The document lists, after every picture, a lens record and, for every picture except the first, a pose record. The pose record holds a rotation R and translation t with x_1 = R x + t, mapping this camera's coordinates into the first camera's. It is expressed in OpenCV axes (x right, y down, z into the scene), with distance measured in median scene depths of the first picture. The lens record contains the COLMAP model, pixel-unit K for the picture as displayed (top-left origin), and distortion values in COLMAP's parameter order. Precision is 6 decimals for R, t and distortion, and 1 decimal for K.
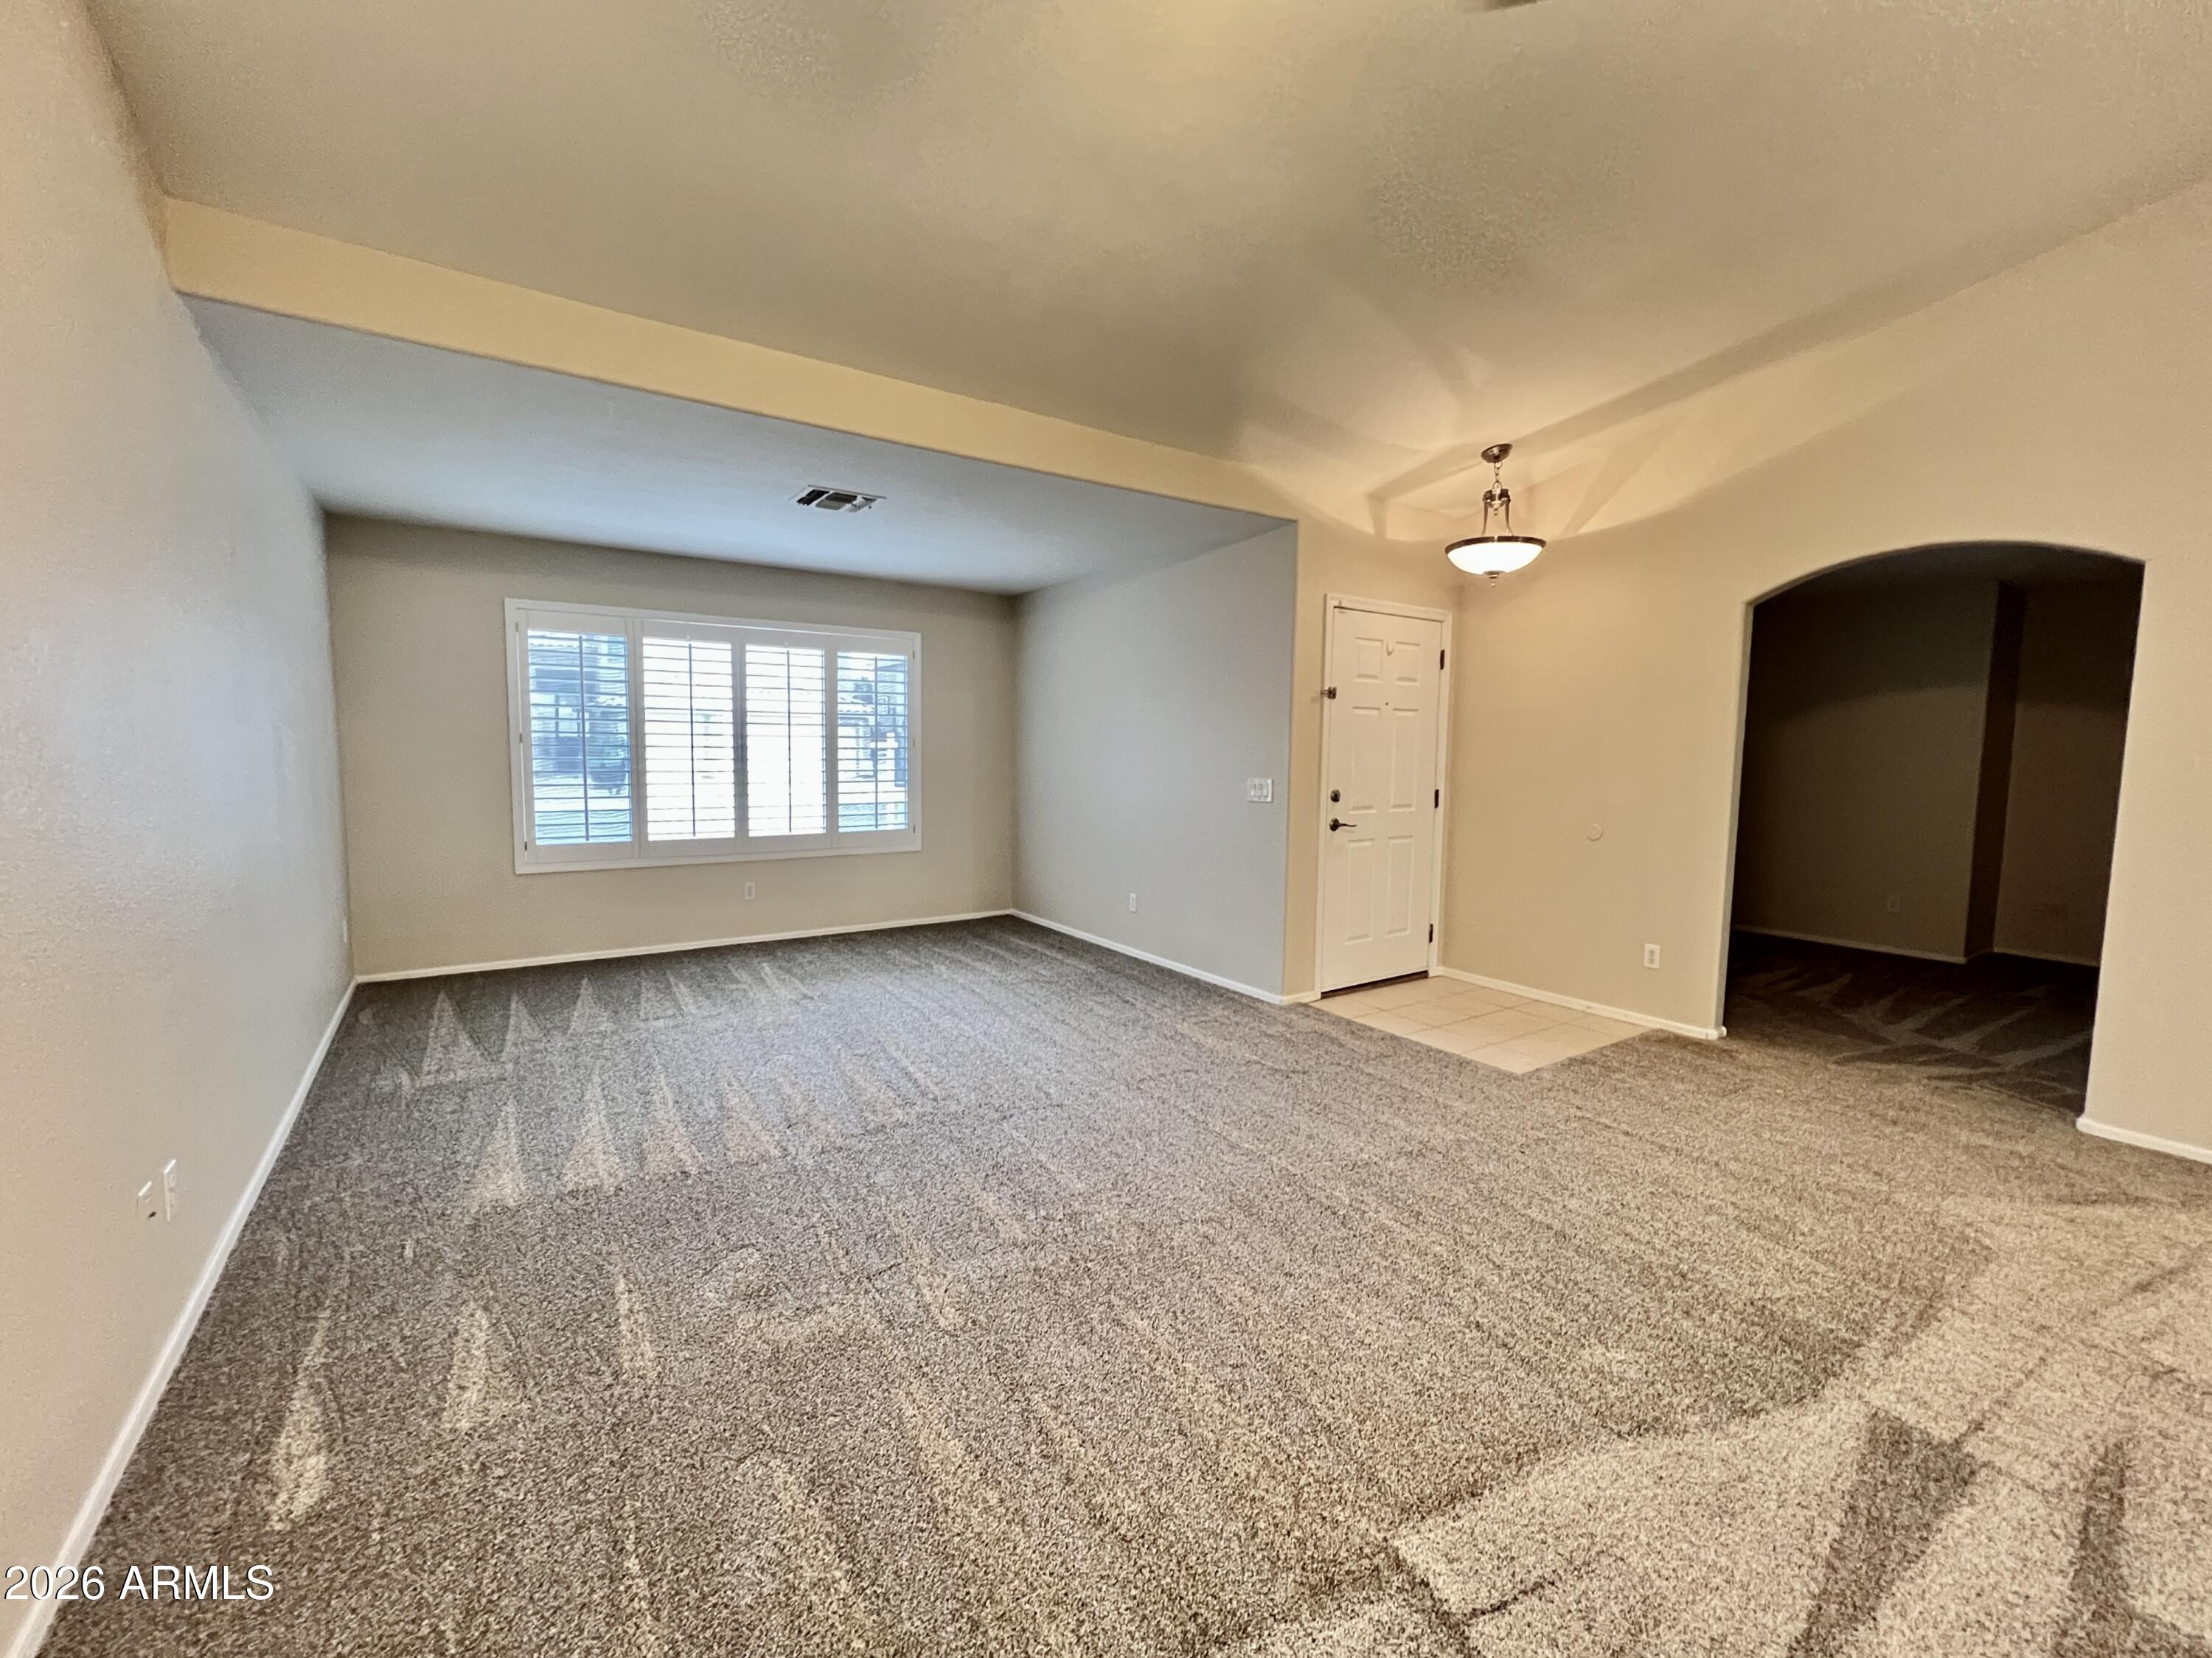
lens RADIAL K [[905.2, 0, 1105.7], [0, 905.2, 818.1], [0, 0, 1]] dist [0.000949, -0.000017]
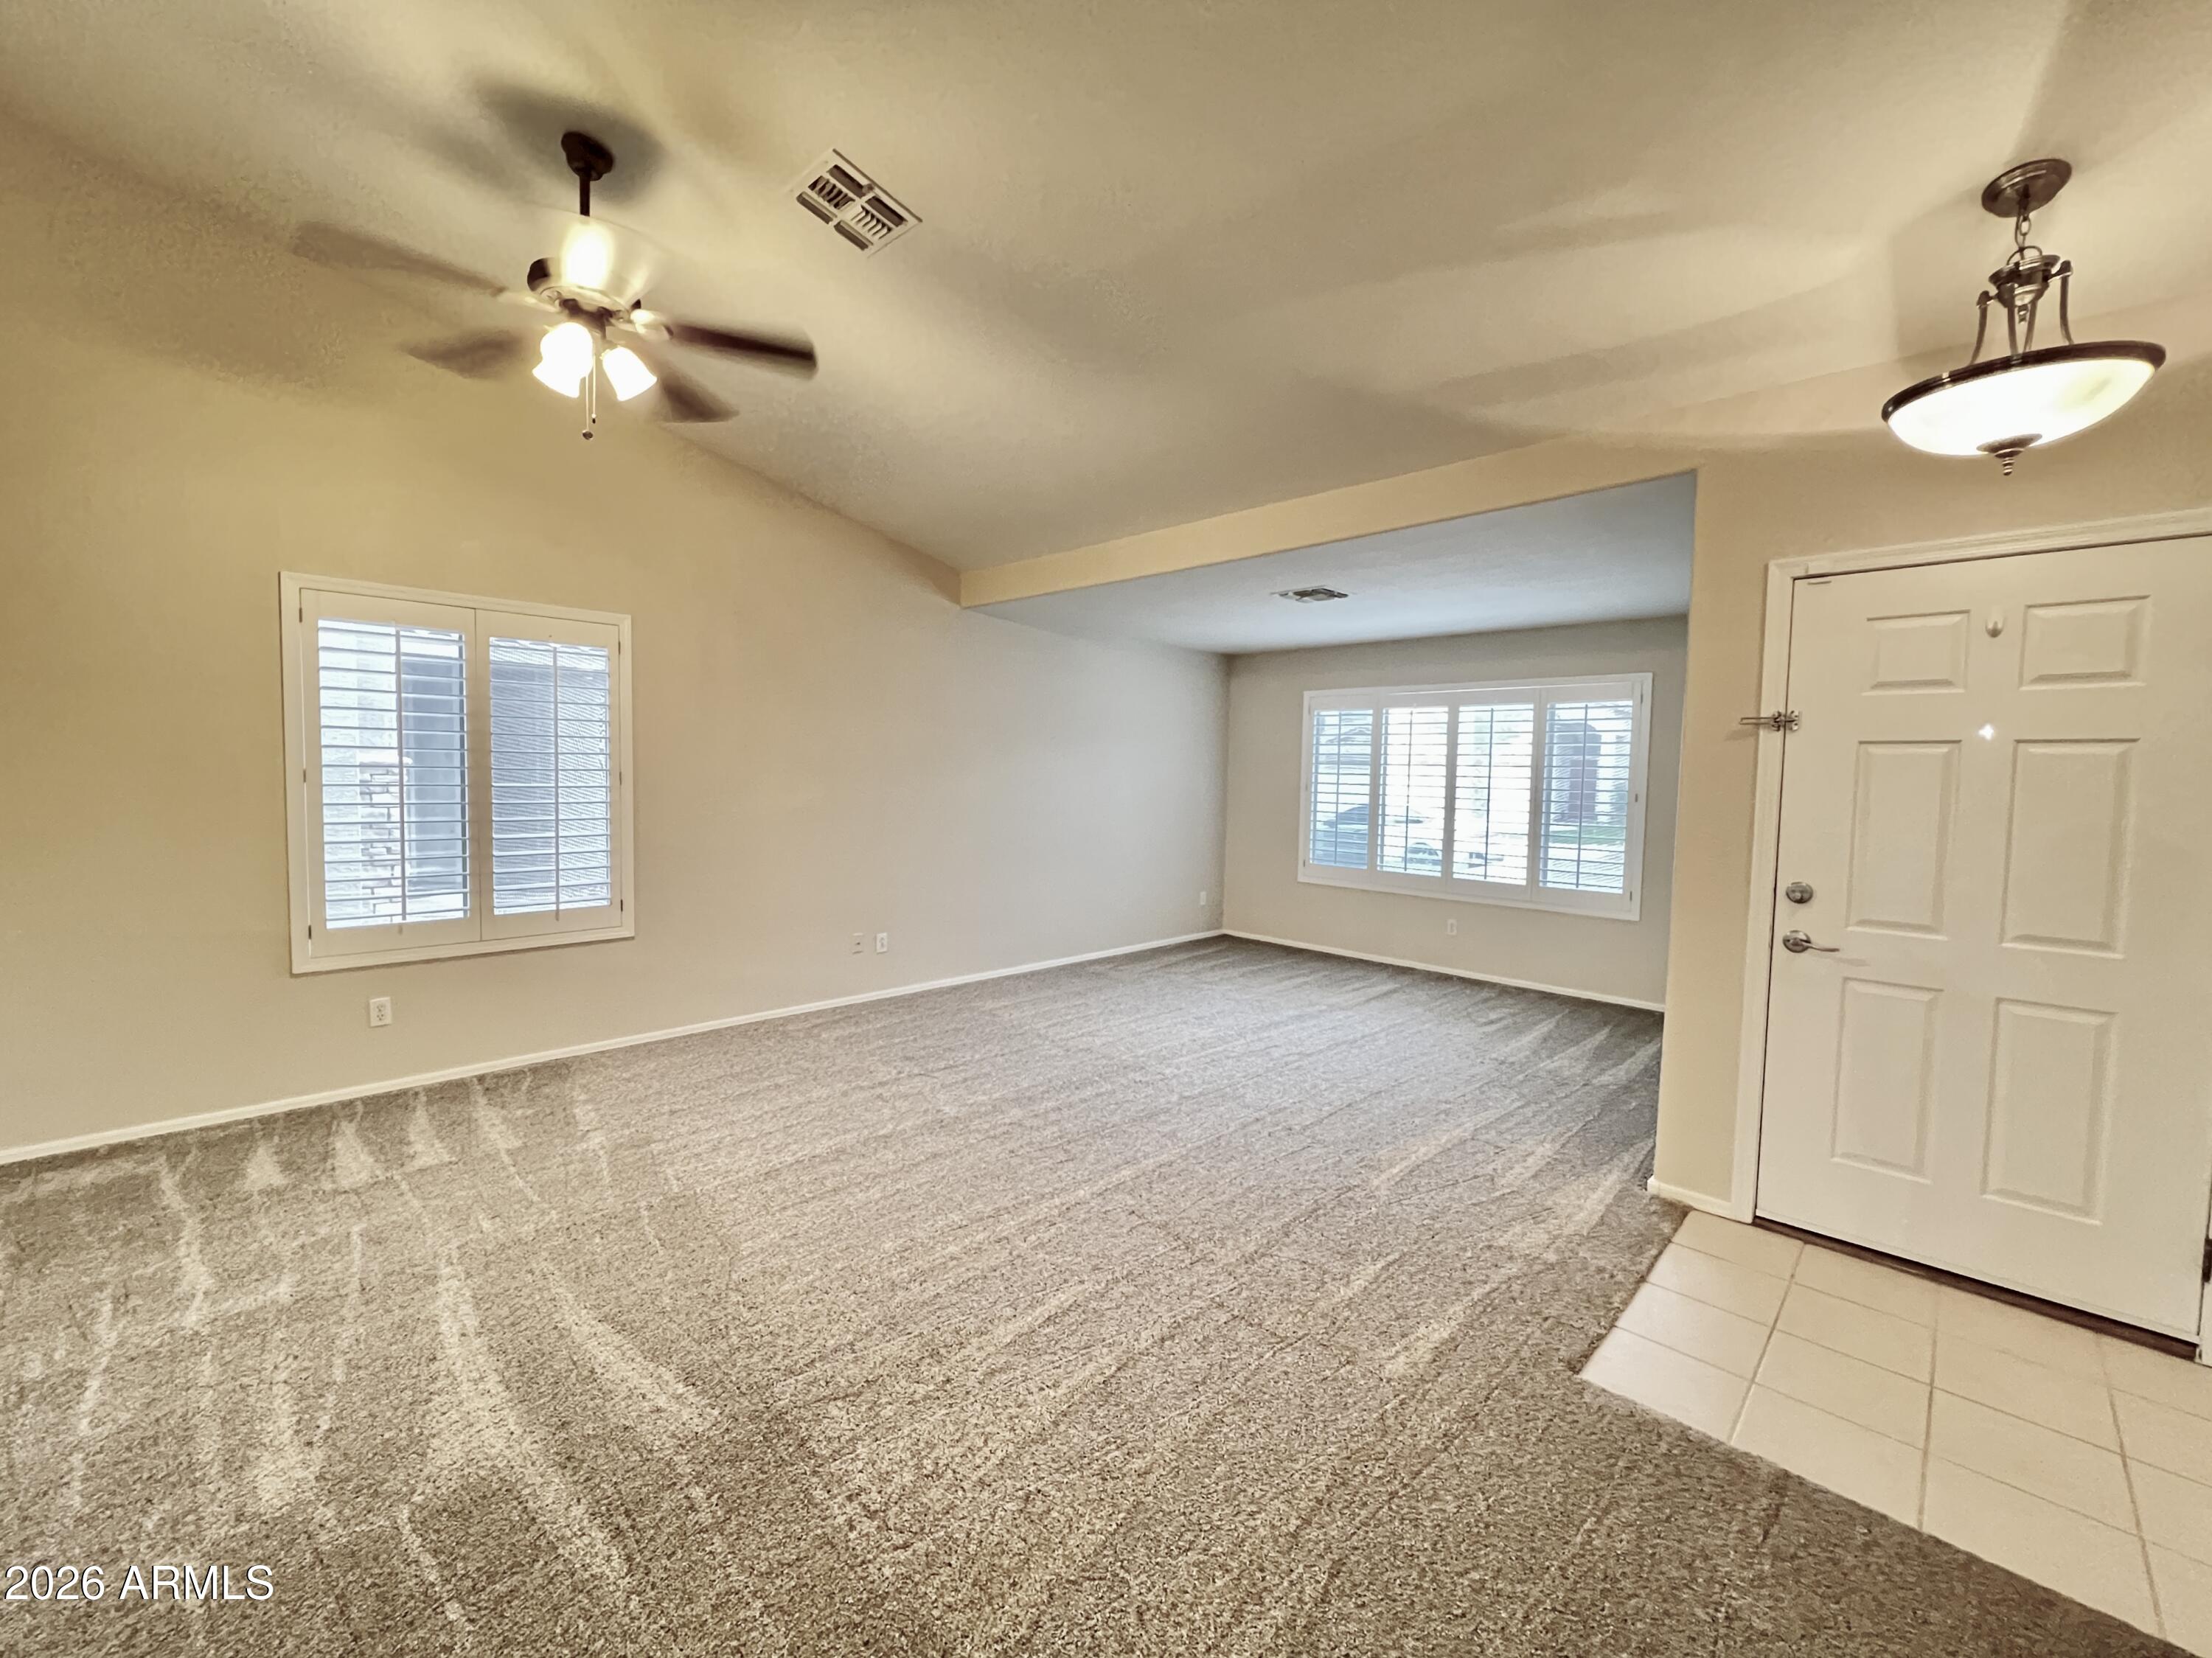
lens RADIAL K [[905.2, 0, 1108.4], [0, 905.2, 828.6], [0, 0, 1]] dist [0.000949, -0.000017]
pose [[0.207984, 0.052631, -0.976715, 0.700165], [-0.102127, 0.994262, 0.031830, -0.038095], [0.972786, 0.093129, 0.212166, 0.411683]]
